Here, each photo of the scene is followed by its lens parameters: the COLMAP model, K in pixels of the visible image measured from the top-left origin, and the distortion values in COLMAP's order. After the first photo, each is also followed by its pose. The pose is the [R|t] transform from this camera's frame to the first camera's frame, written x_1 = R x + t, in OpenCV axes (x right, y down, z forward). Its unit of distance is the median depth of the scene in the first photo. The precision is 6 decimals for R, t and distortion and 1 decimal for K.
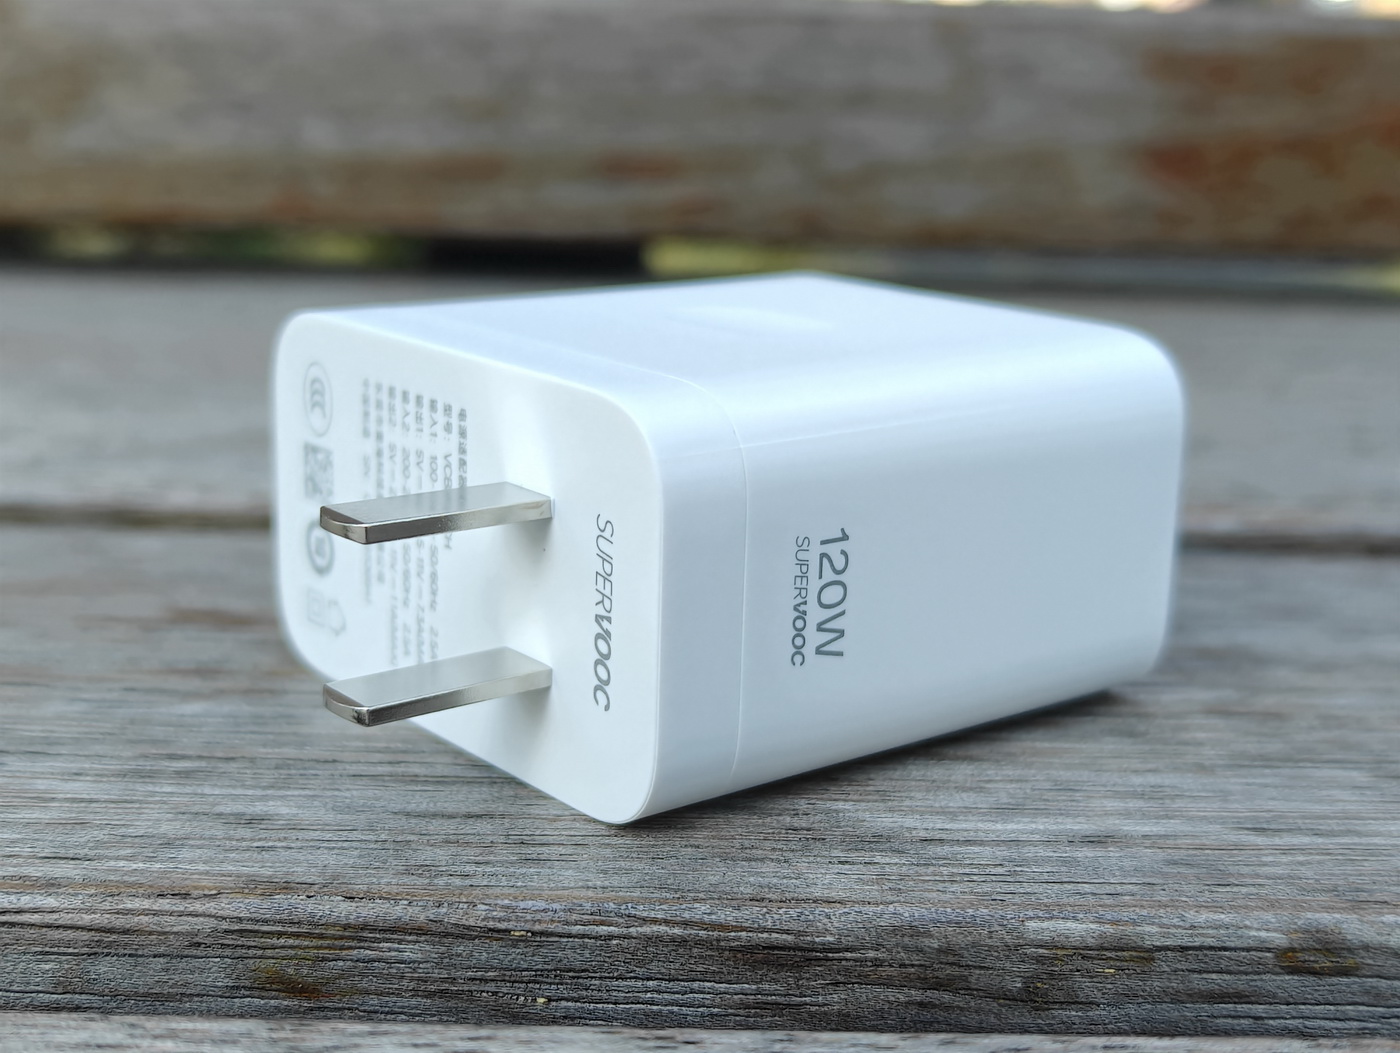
lens RADIAL K [[2040.7, 0, 700.0], [0, 2040.7, 526.5], [0, 0, 1]] dist [-0.032363, -0.108065]
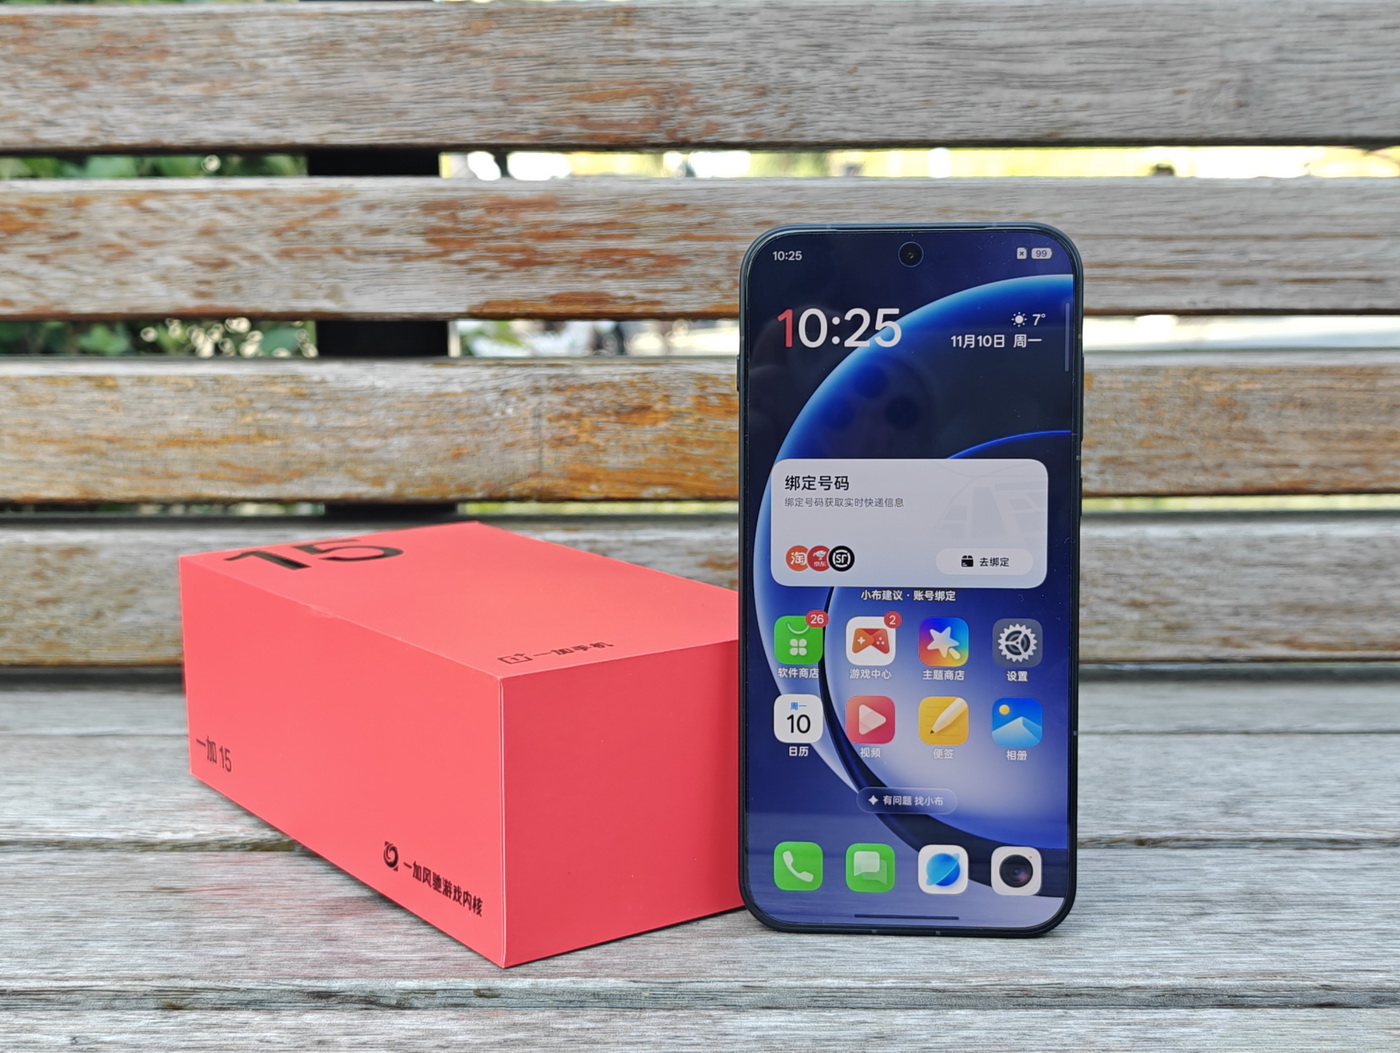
lens RADIAL K [[1892.2, 0, 700.0], [0, 1892.2, 526.5], [0, 0, 1]] dist [0.111292, -0.564492]
pose [[0.999384, -0.028885, -0.019954, 0.731045], [0.026279, 0.992381, -0.120368, -0.153647], [0.023279, 0.119769, 0.992529, -2.122875]]
